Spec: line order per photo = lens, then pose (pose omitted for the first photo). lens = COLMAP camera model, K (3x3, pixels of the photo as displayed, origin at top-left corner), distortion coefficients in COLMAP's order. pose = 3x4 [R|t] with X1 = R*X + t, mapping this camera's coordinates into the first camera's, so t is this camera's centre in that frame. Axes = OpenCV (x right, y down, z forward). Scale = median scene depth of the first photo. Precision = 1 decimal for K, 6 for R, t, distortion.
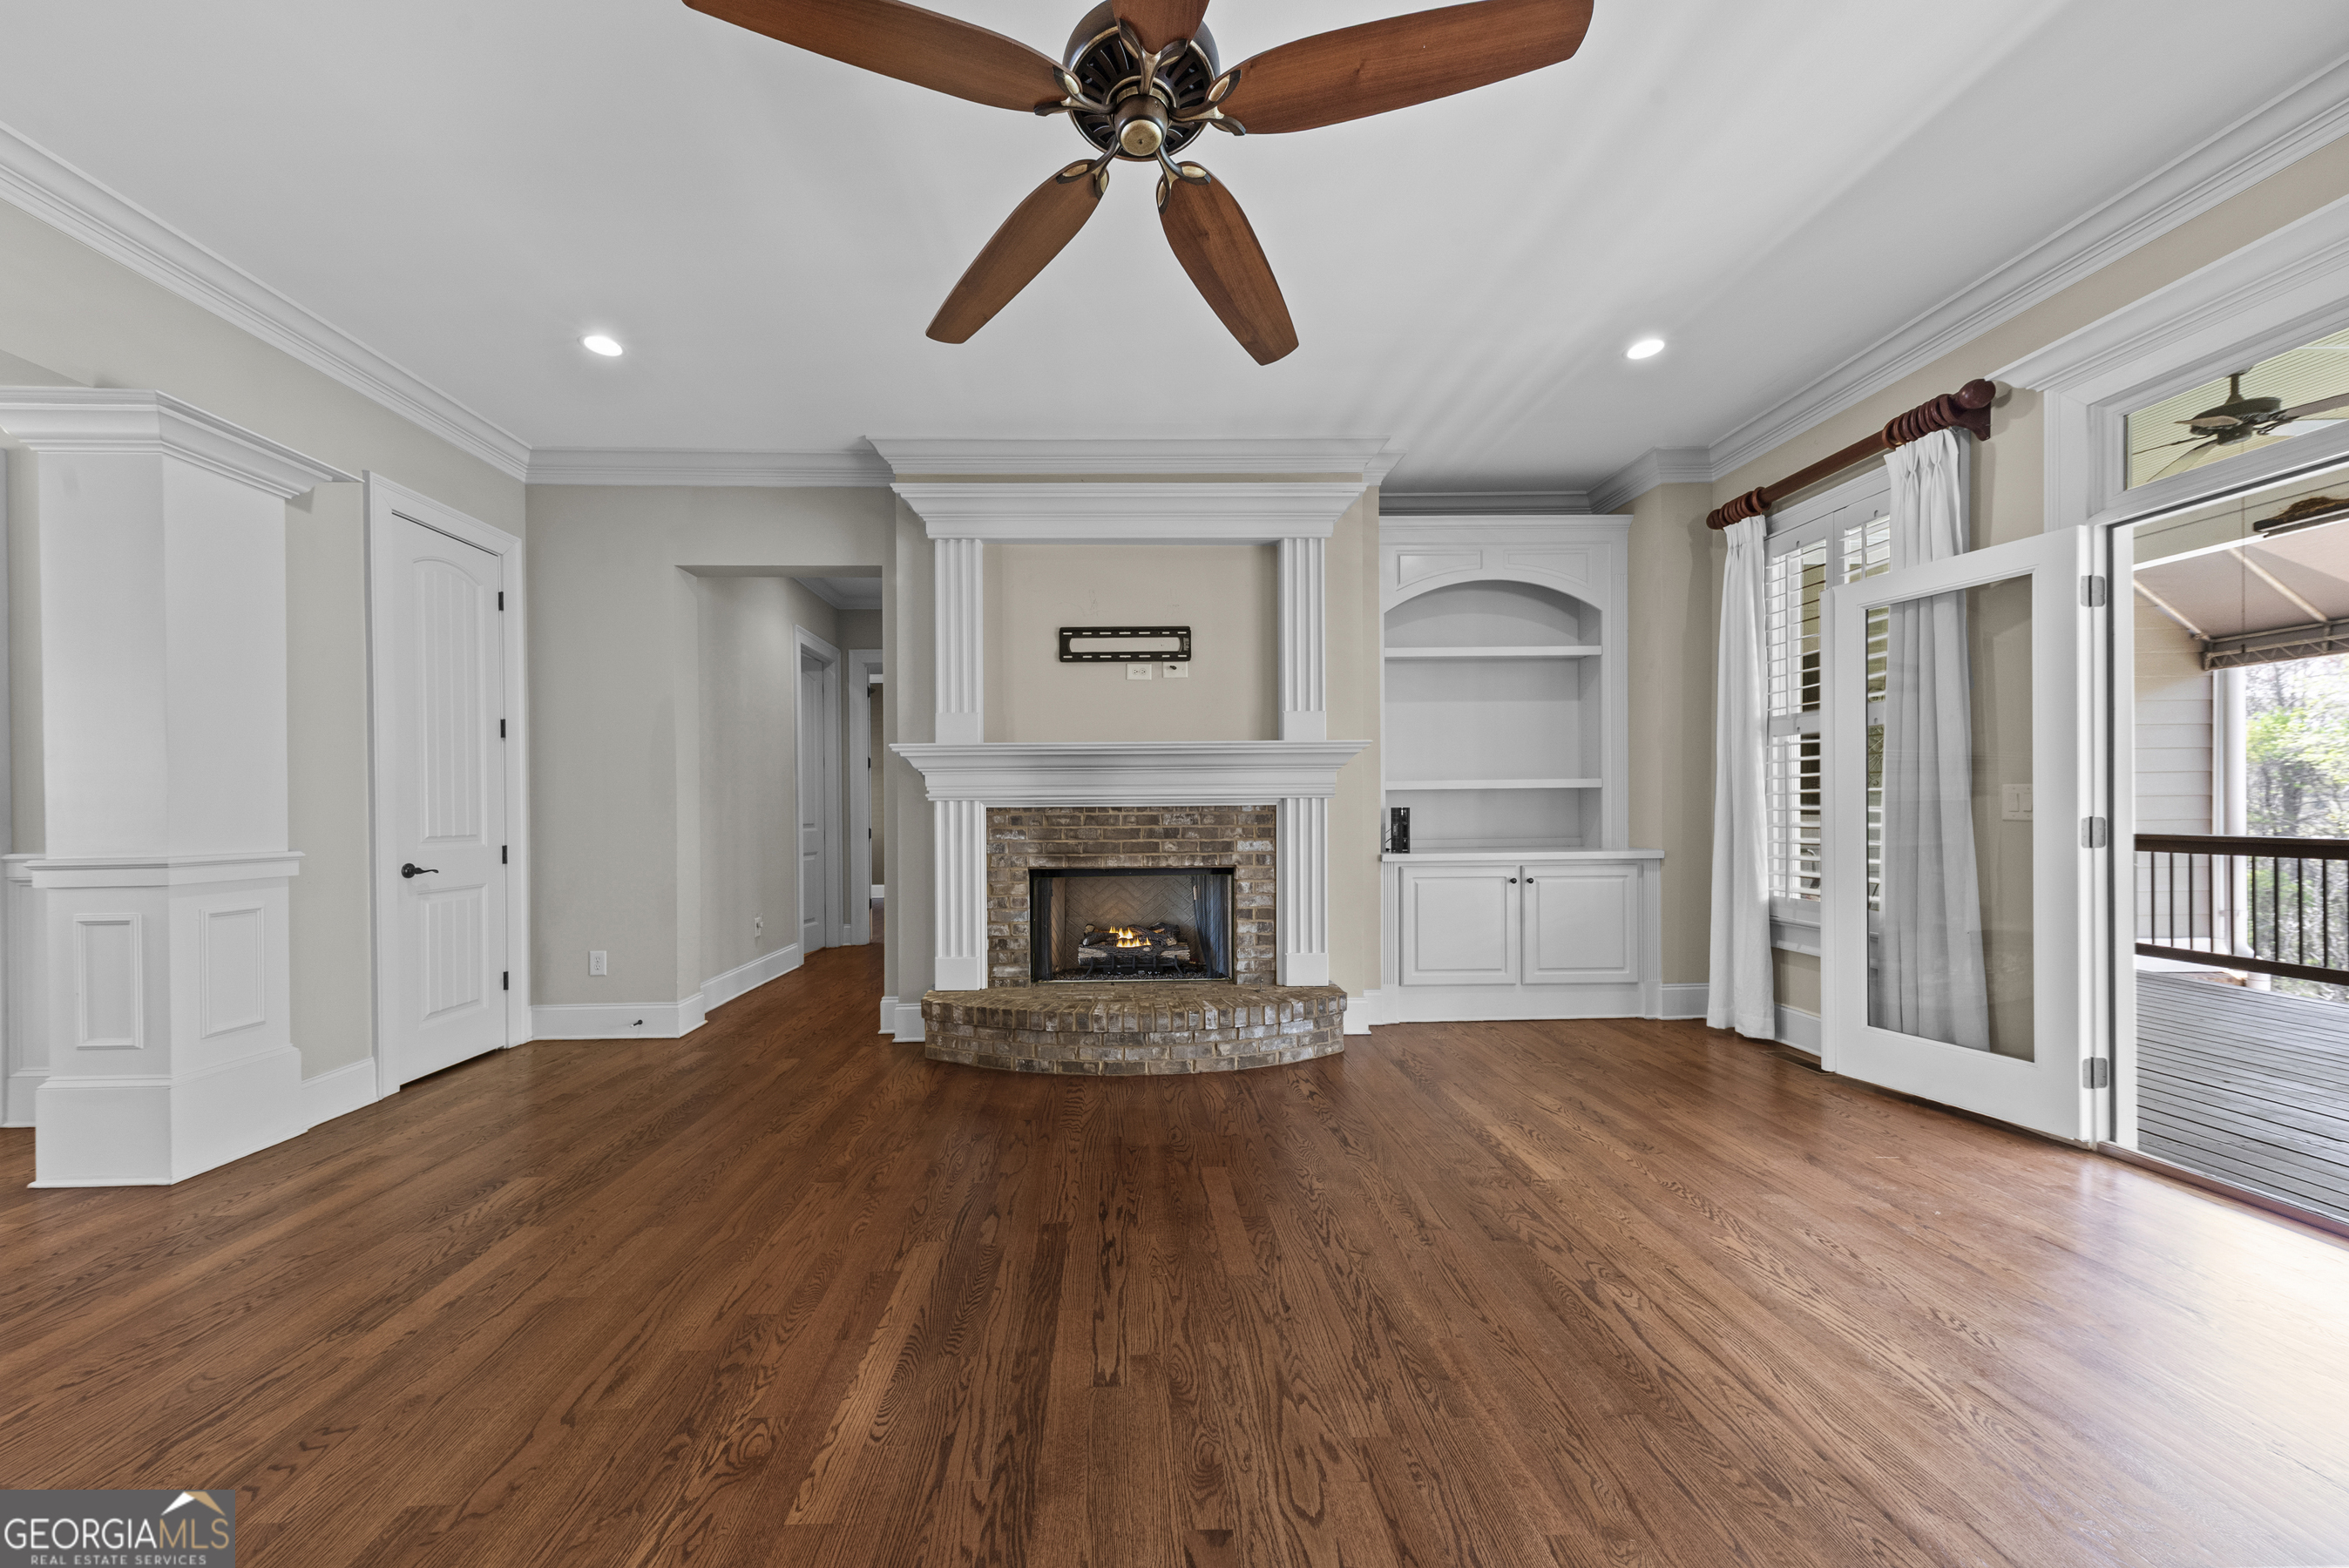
lens RADIAL K [[814.2, 0, 1125.4], [0, 814.2, 818.4], [0, 0, 1]] dist [0.002015, -0.000019]
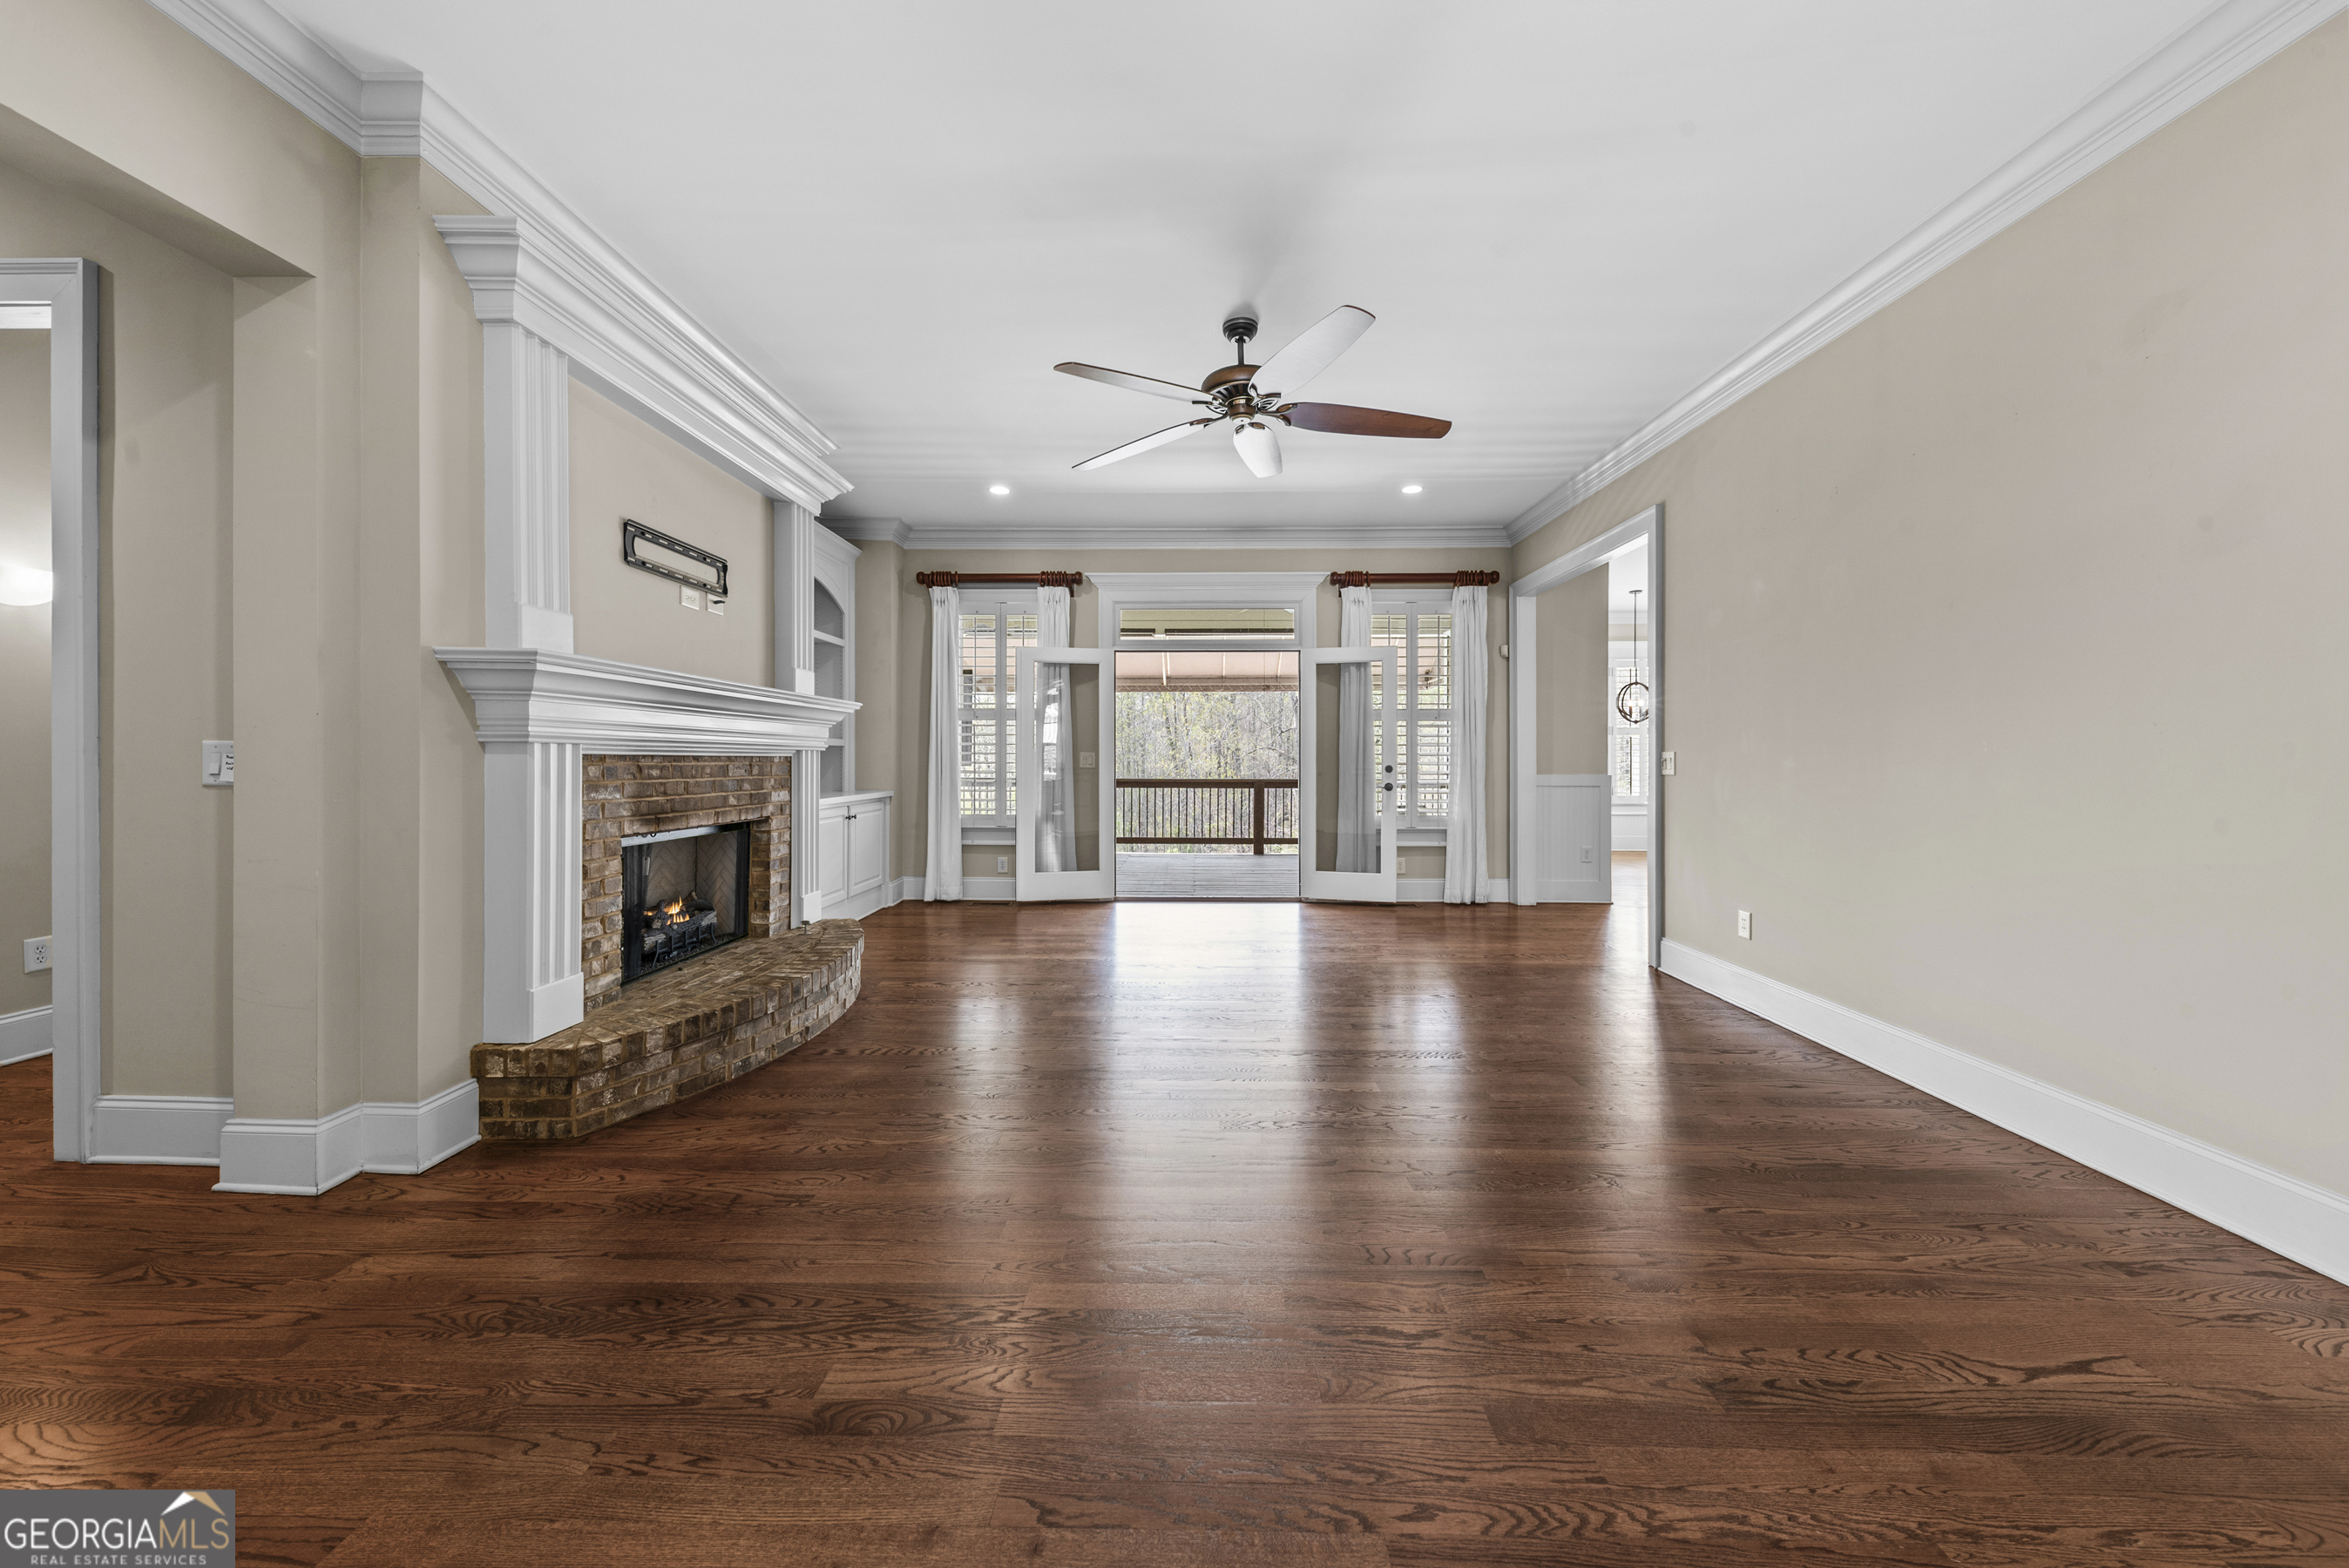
lens RADIAL K [[814.2, 0, 1170.6], [0, 814.2, 761.5], [0, 0, 1]] dist [0.002015, -0.000019]
pose [[0.043352, 0.007749, 0.999030, -0.836985], [0.007896, 0.999936, -0.008099, 0.002544], [-0.999029, 0.008239, 0.043289, 0.470478]]
